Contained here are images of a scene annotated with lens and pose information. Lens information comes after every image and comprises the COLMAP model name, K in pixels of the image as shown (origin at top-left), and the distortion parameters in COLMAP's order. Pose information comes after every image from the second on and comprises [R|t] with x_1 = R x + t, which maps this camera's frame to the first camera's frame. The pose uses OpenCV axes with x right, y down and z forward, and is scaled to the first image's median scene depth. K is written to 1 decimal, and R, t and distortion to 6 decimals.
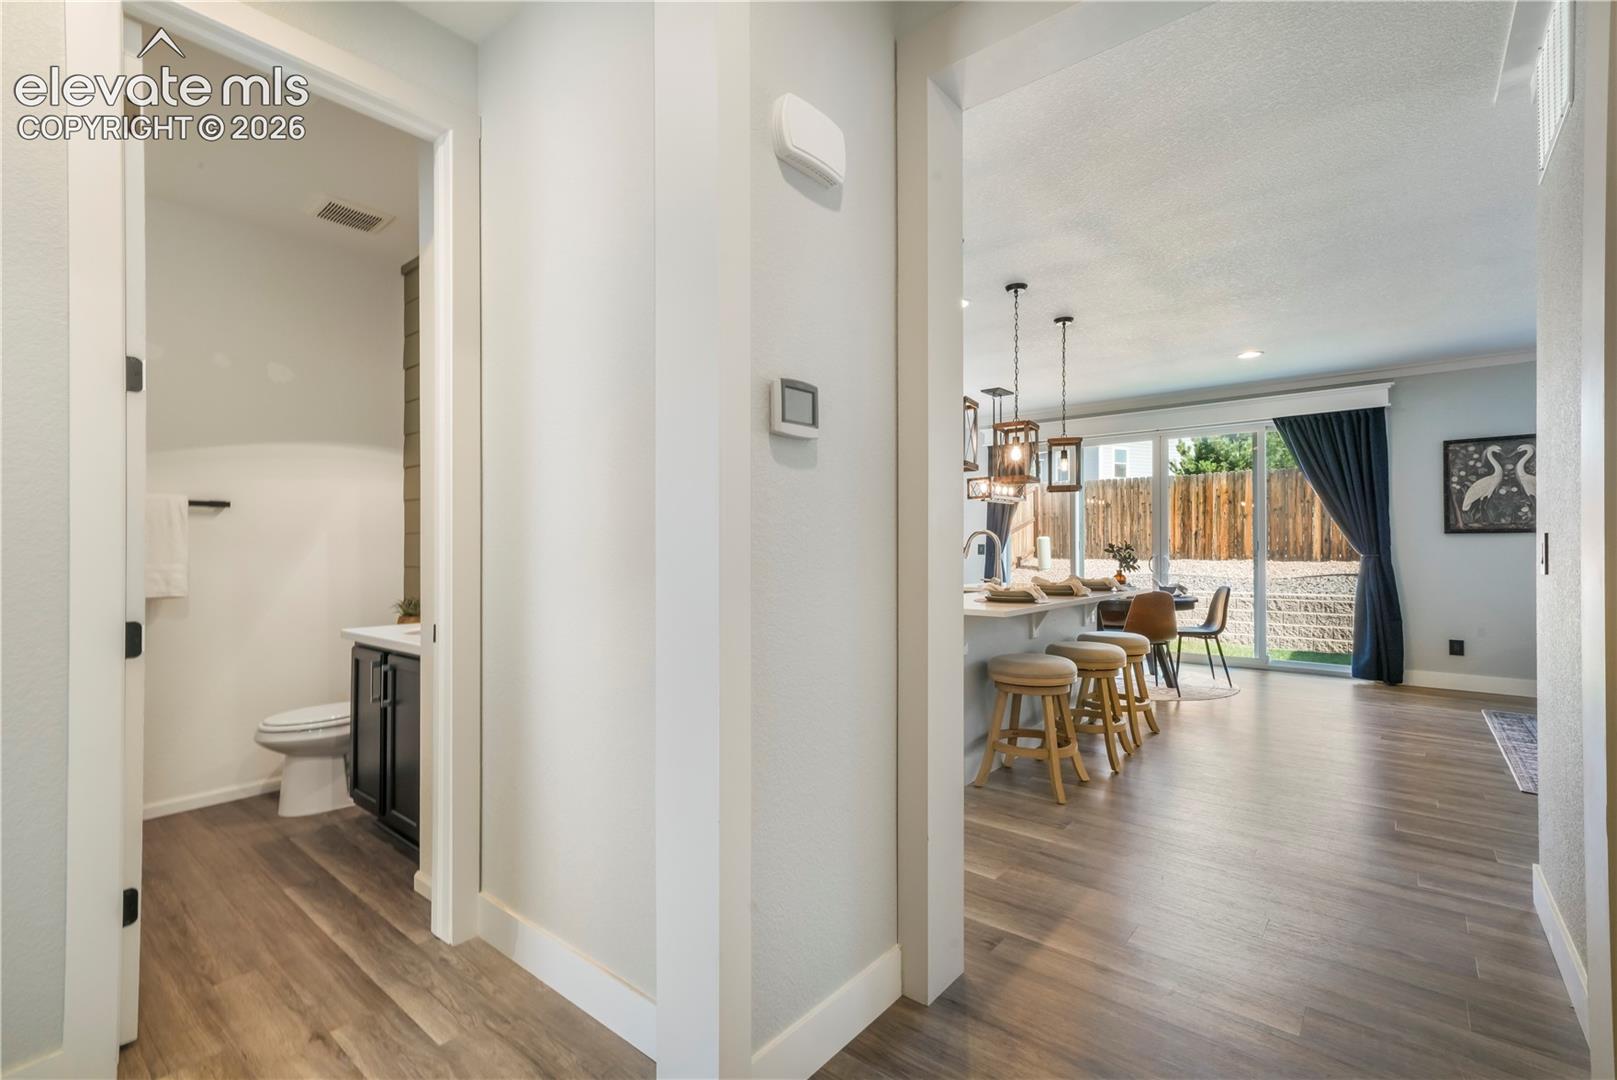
lens RADIAL K [[714.0, 0, 808.5], [0, 714.0, 540.0], [0, 0, 1]] dist [0.011230, 0.000178]
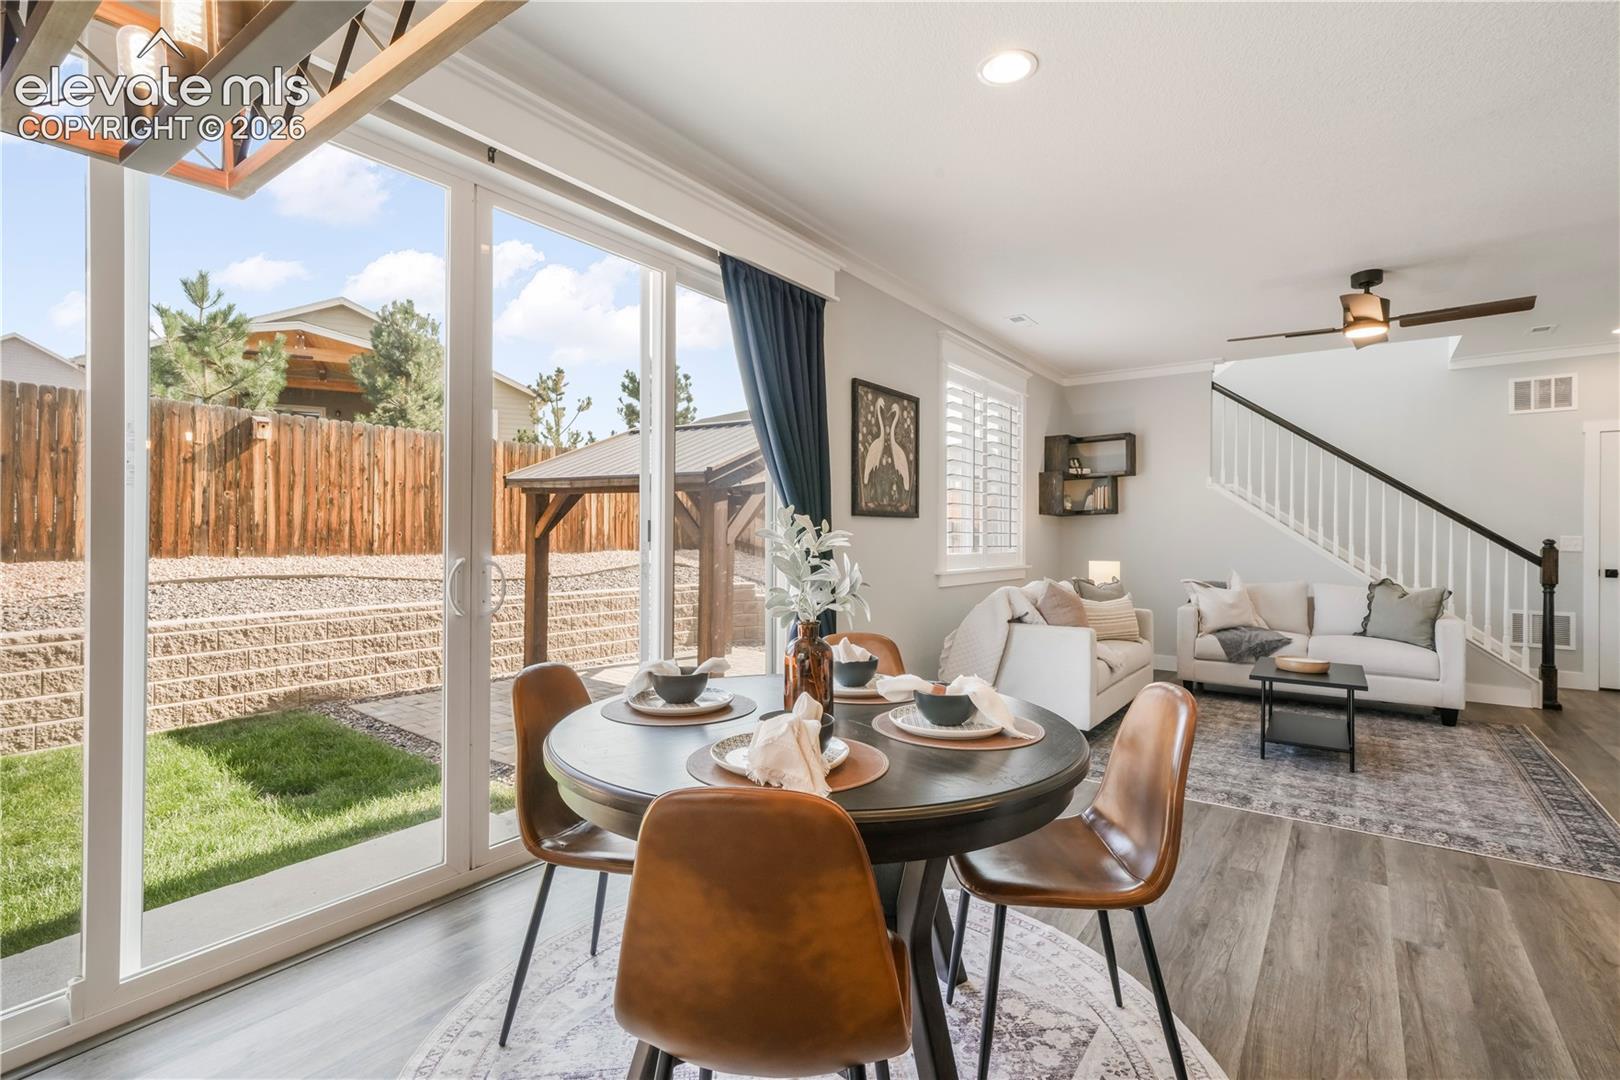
lens RADIAL K [[756.9, 0, 809.3], [0, 756.9, 535.8], [0, 0, 1]] dist [0.010097, 0.000947]
pose [[-0.065959, 0.001779, 0.997821, 0.181675], [-0.012374, 0.999920, -0.002600, 0.012354], [-0.997746, -0.012519, -0.065932, 1.105946]]
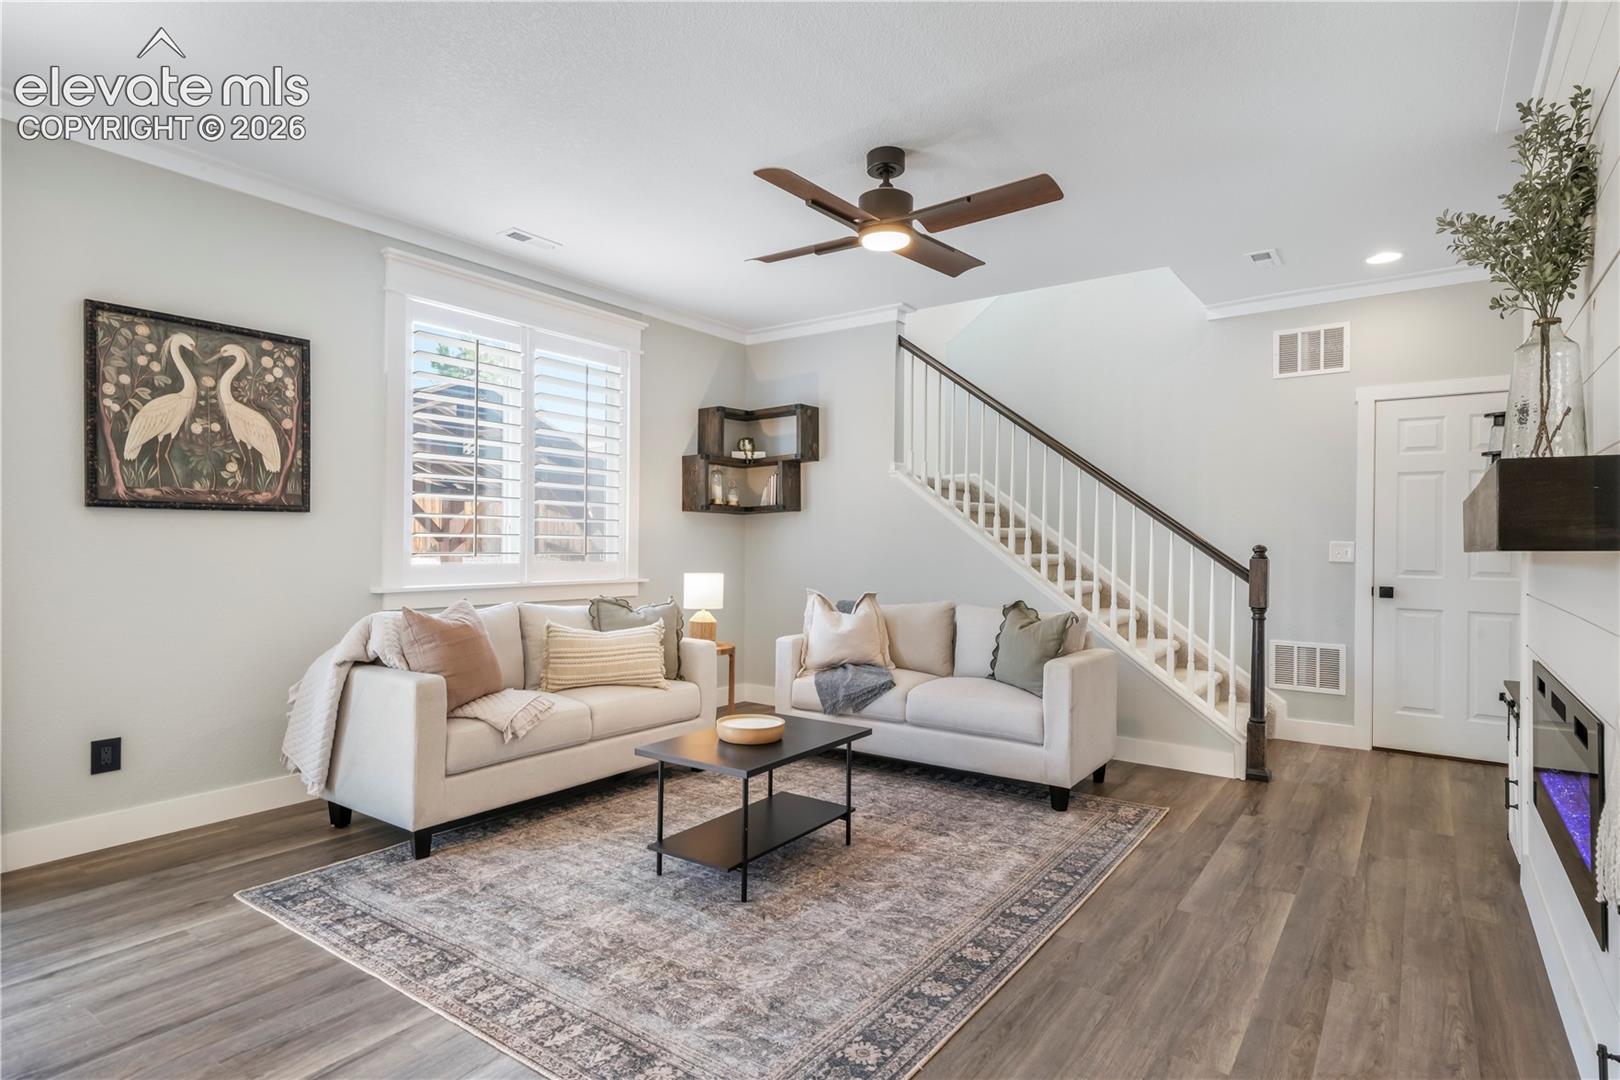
lens RADIAL K [[844.4, 0, 809.1], [0, 844.4, 543.4], [0, 0, 1]] dist [0.021214, -0.000265]
pose [[-0.064700, -0.001637, 0.997903, 0.327455], [-0.015279, 0.999883, 0.000649, 0.006603], [-0.997788, -0.015205, -0.064718, 0.595472]]
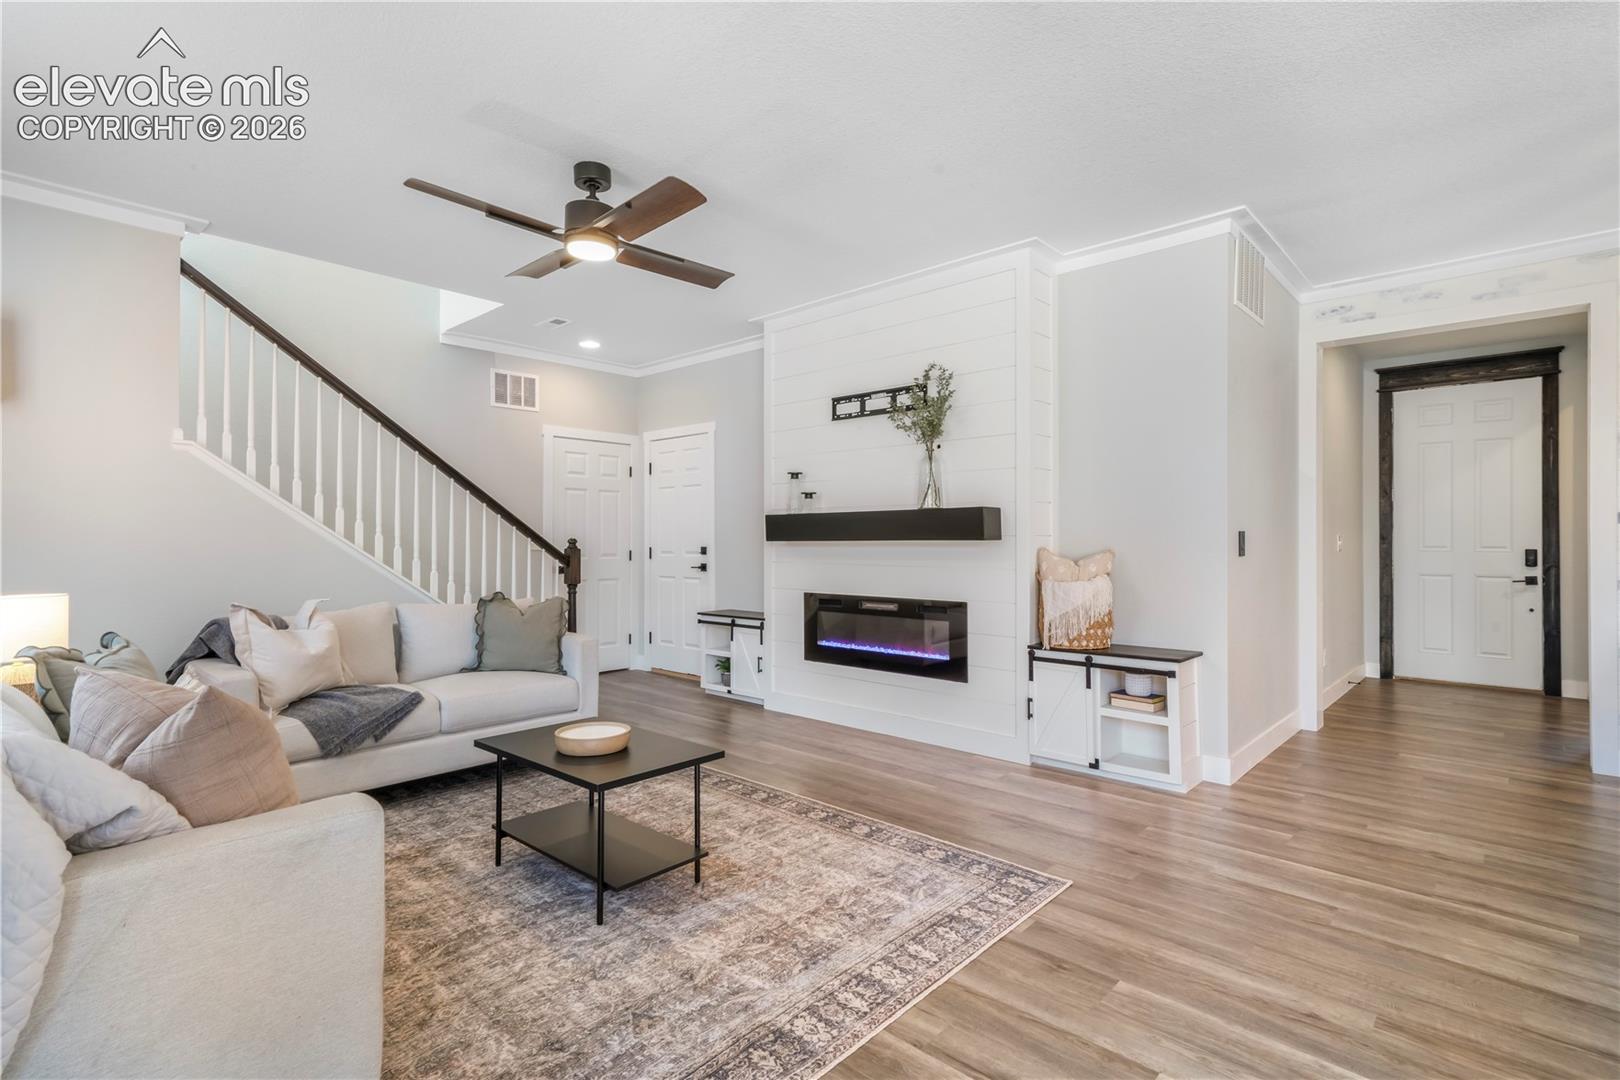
lens RADIAL K [[766.2, 0, 810.0], [0, 766.2, 540.0], [0, 0, 1]] dist [0.009694, -0.000069]
pose [[-0.998125, -0.000601, 0.061199, 0.707736], [-0.000986, 0.999980, -0.006255, 0.010138], [-0.061194, -0.006304, -0.998106, 1.042285]]
